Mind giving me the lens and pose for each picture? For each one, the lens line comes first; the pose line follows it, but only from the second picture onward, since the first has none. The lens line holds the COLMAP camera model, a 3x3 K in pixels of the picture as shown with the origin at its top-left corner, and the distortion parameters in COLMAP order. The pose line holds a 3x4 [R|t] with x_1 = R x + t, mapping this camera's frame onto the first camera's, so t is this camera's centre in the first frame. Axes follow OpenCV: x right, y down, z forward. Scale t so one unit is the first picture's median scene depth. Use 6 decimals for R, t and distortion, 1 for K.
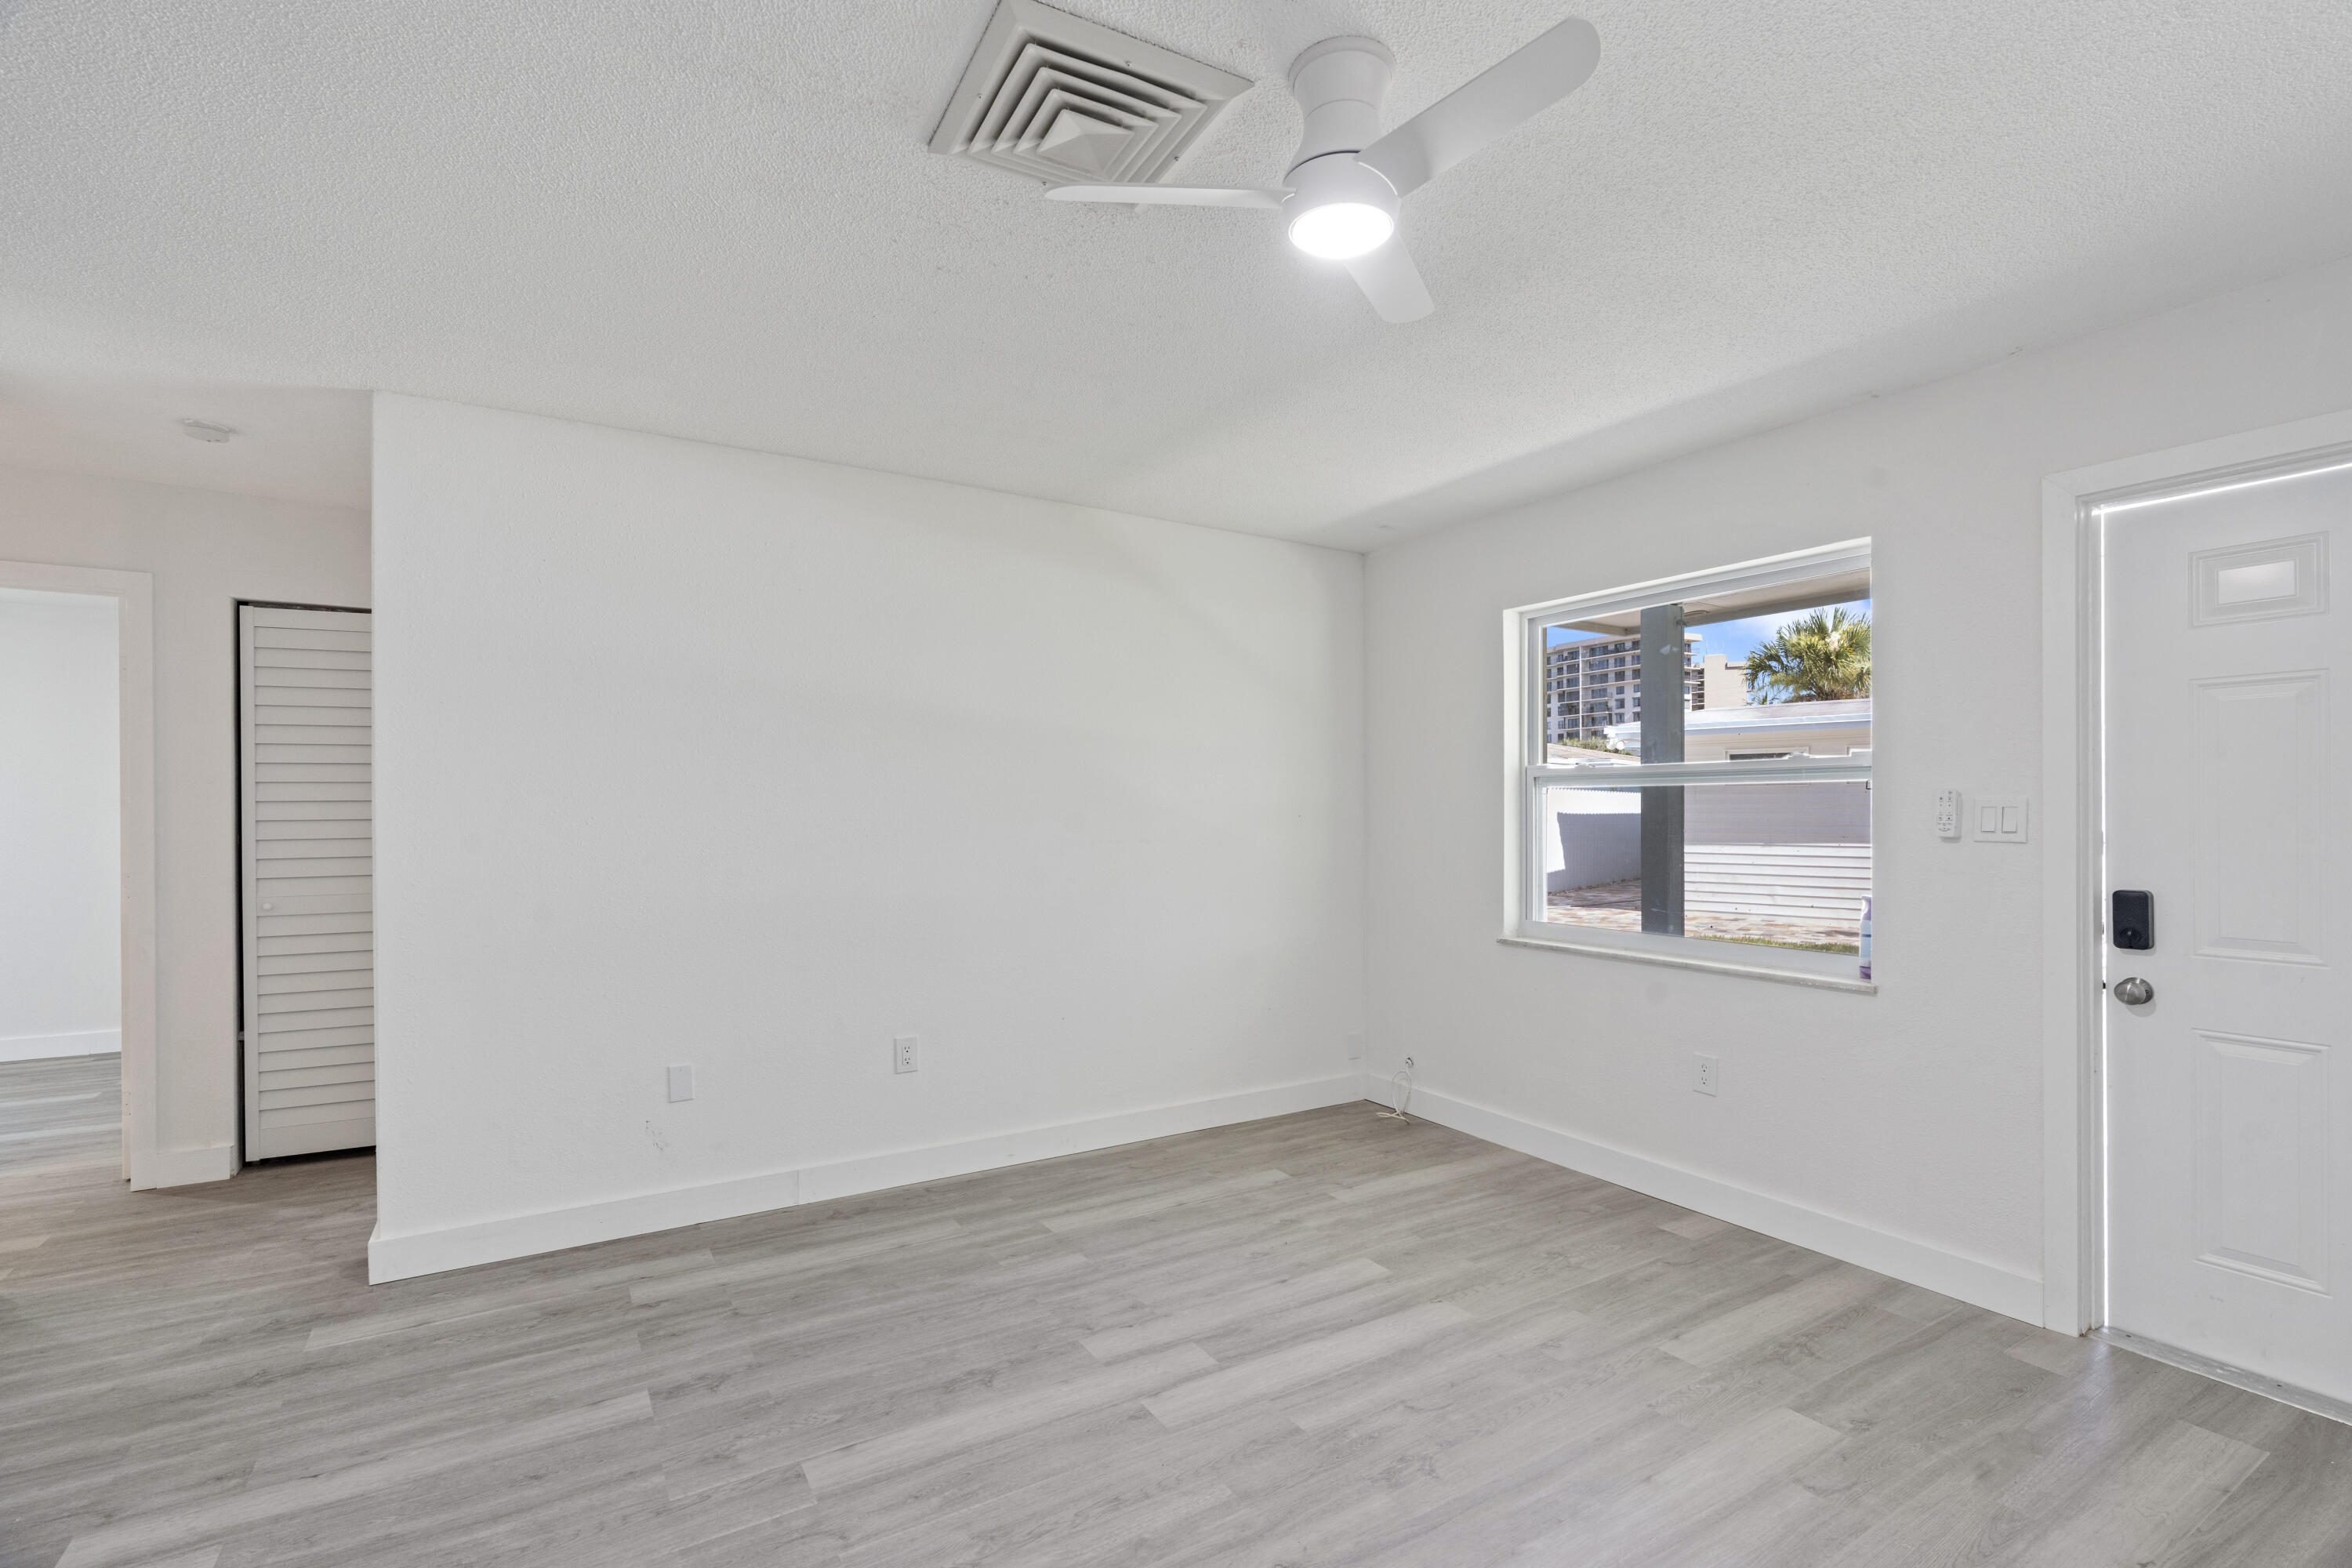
lens RADIAL K [[1066.4, 0, 1162.0], [0, 1066.4, 818.9], [0, 0, 1]] dist [-0.006417, -0.000167]
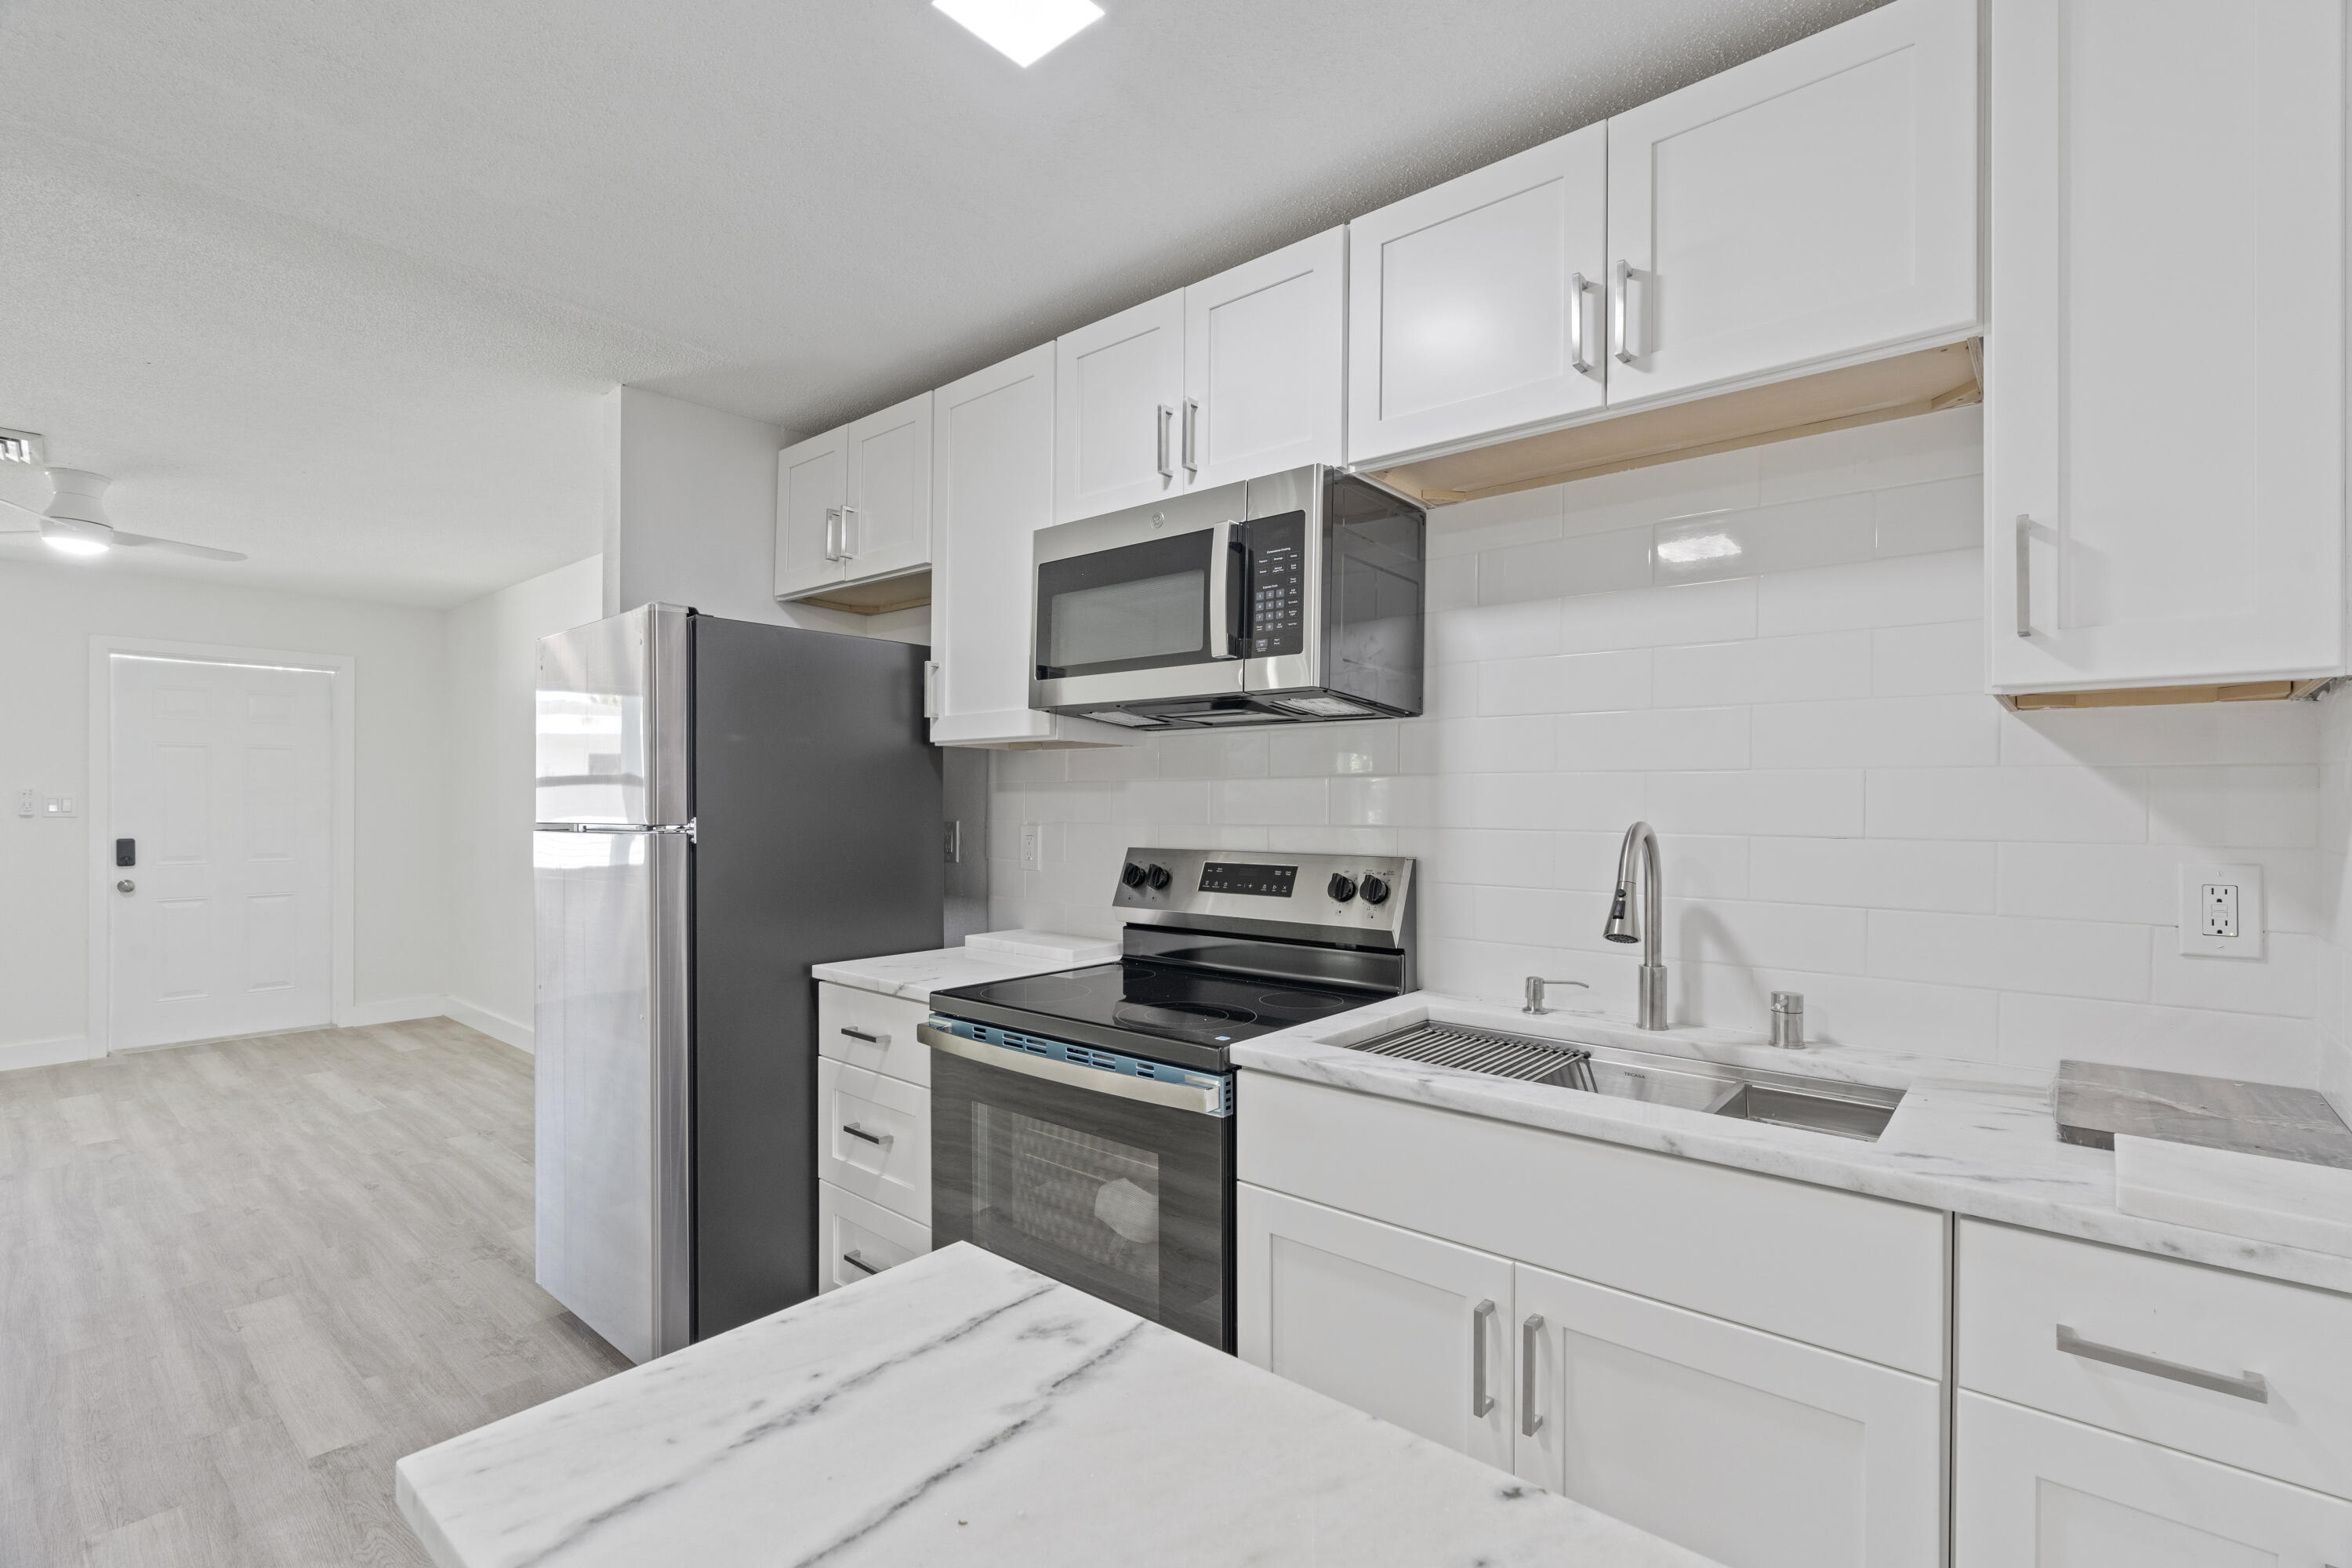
lens RADIAL K [[1043.5, 0, 1178.3], [0, 1043.5, 805.8], [0, 0, 1]] dist [-0.003043, -0.000073]
pose [[-0.320909, 0.001502, 0.947109, -1.733589], [0.005119, 0.999987, 0.000149, 0.010890], [-0.947096, 0.004896, -0.320912, -0.333131]]
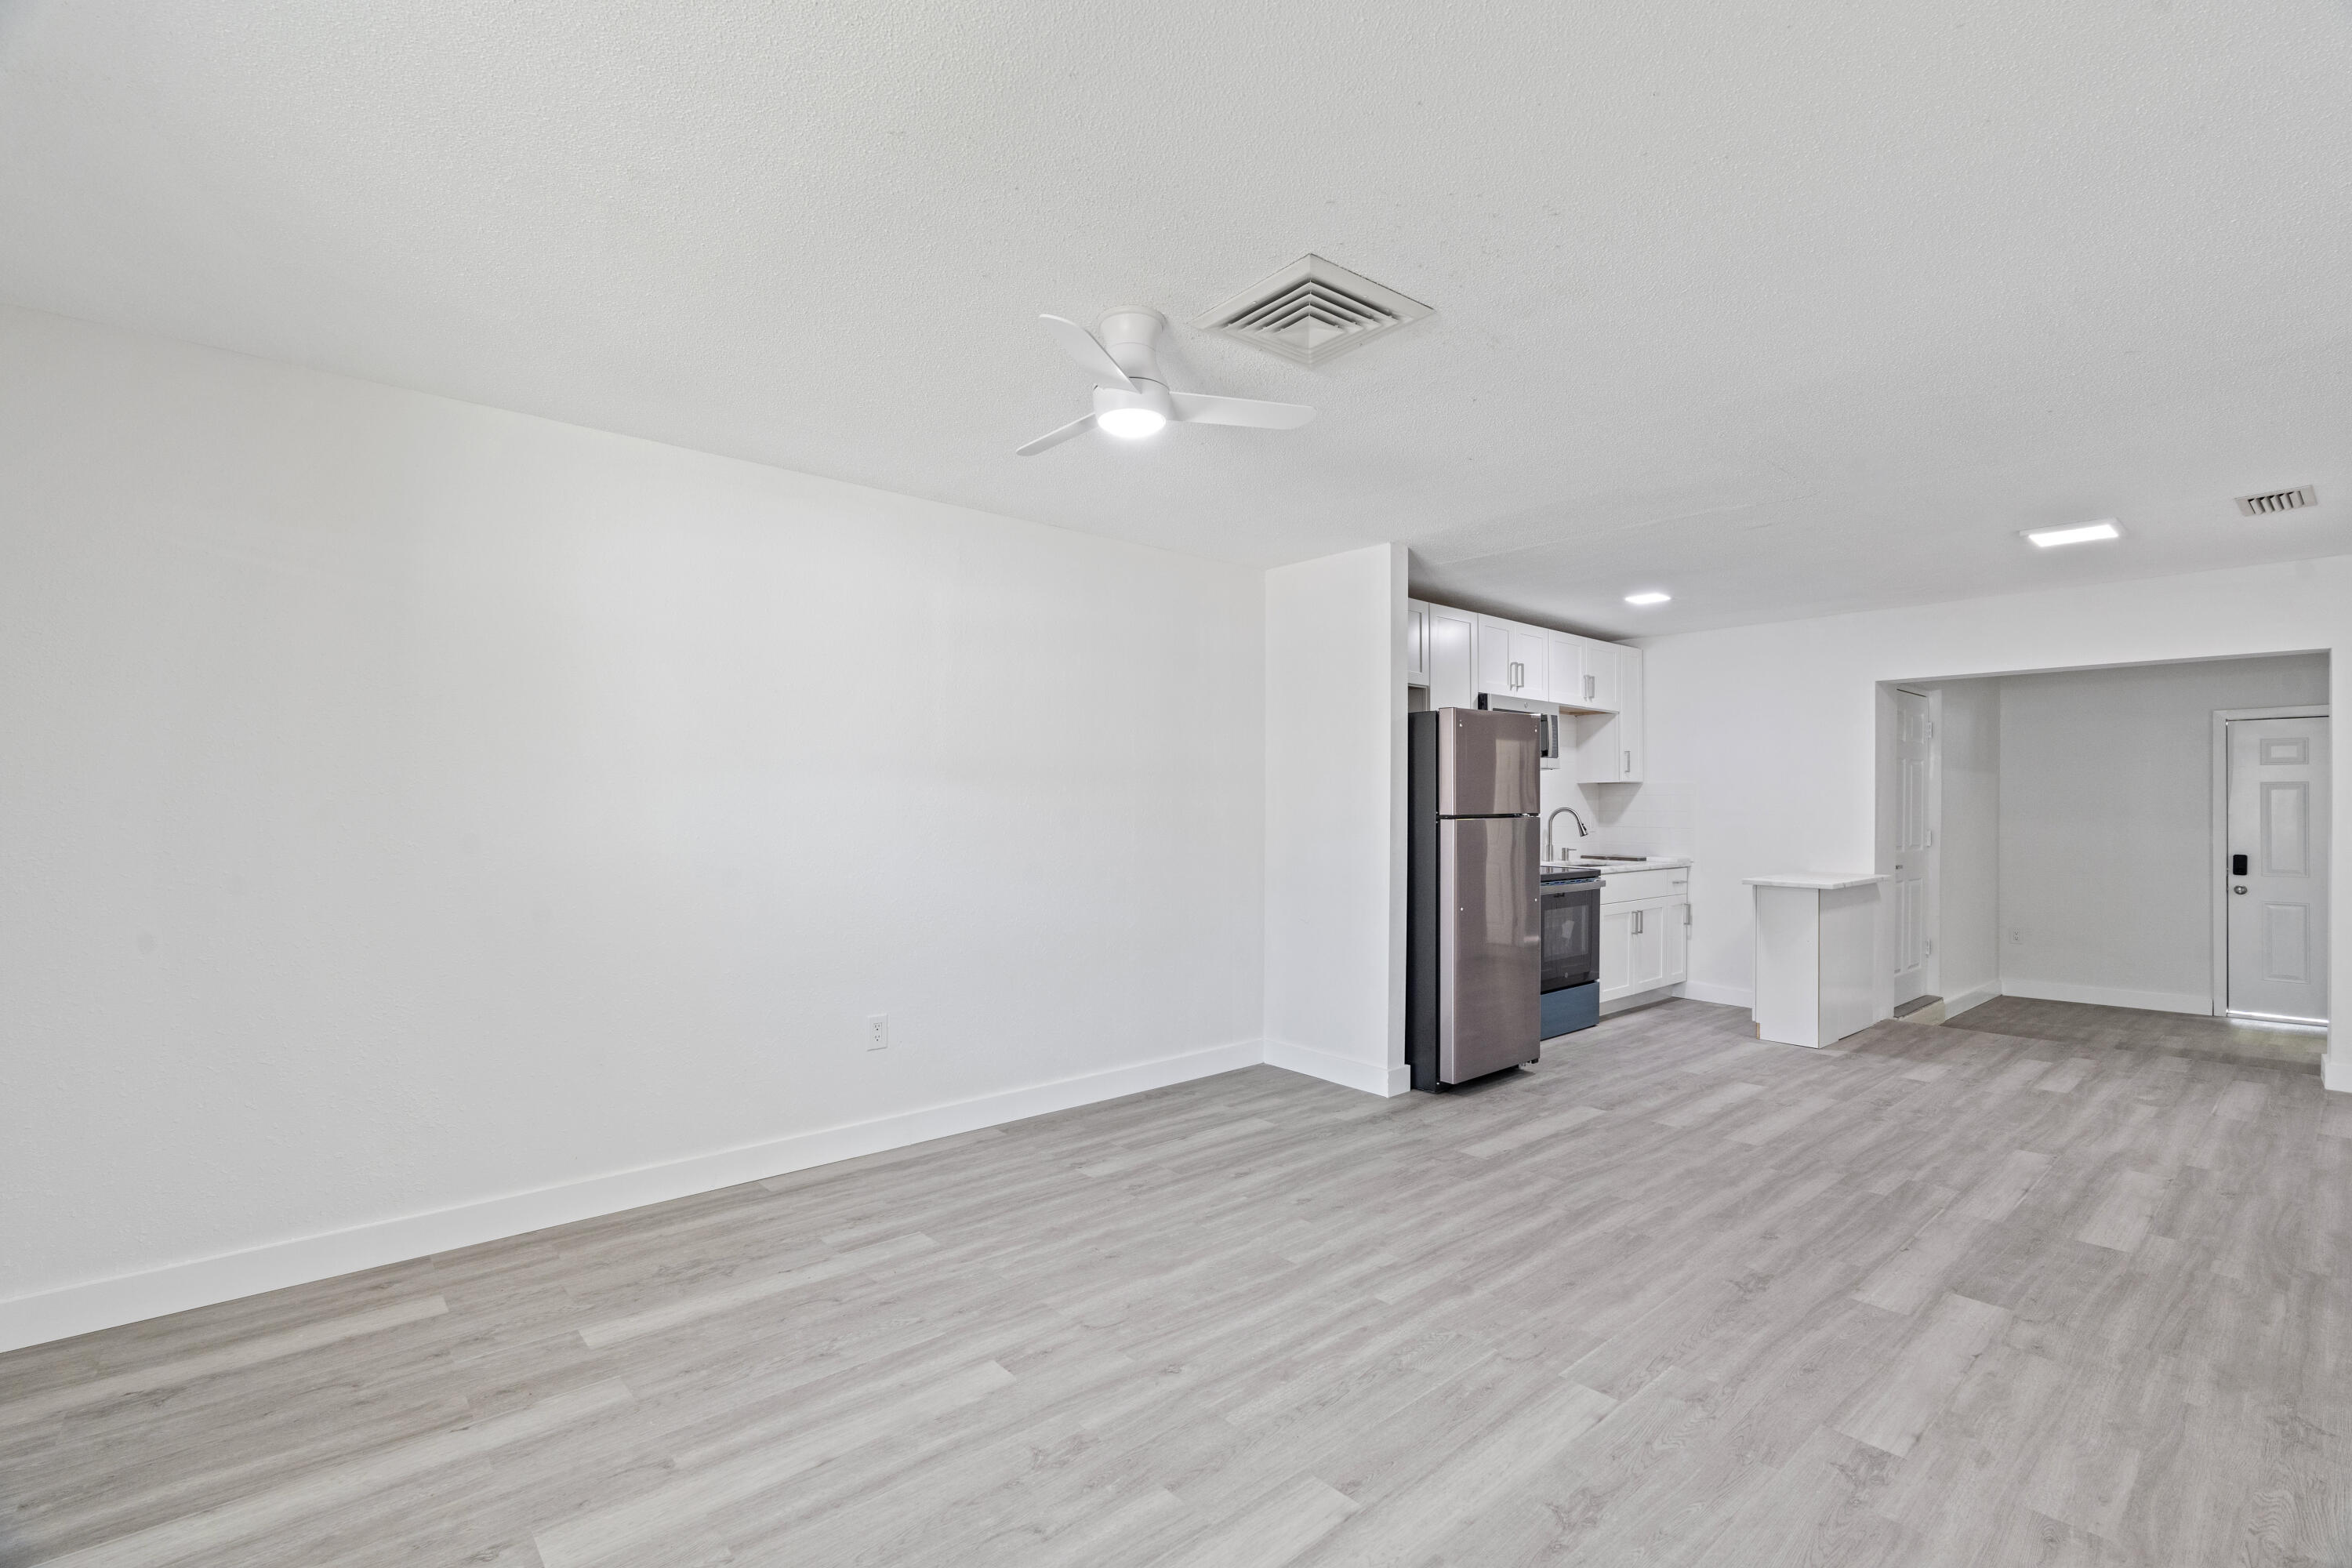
lens RADIAL K [[1061.2, 0, 1162.0], [0, 1061.2, 794.9], [0, 0, 1]] dist [-0.002422, 0.000859]
pose [[-0.985246, -0.002467, -0.171124, 0.251390], [-0.002831, 0.999994, 0.001883, -0.011009], [0.171118, 0.002340, -0.985248, 1.627325]]
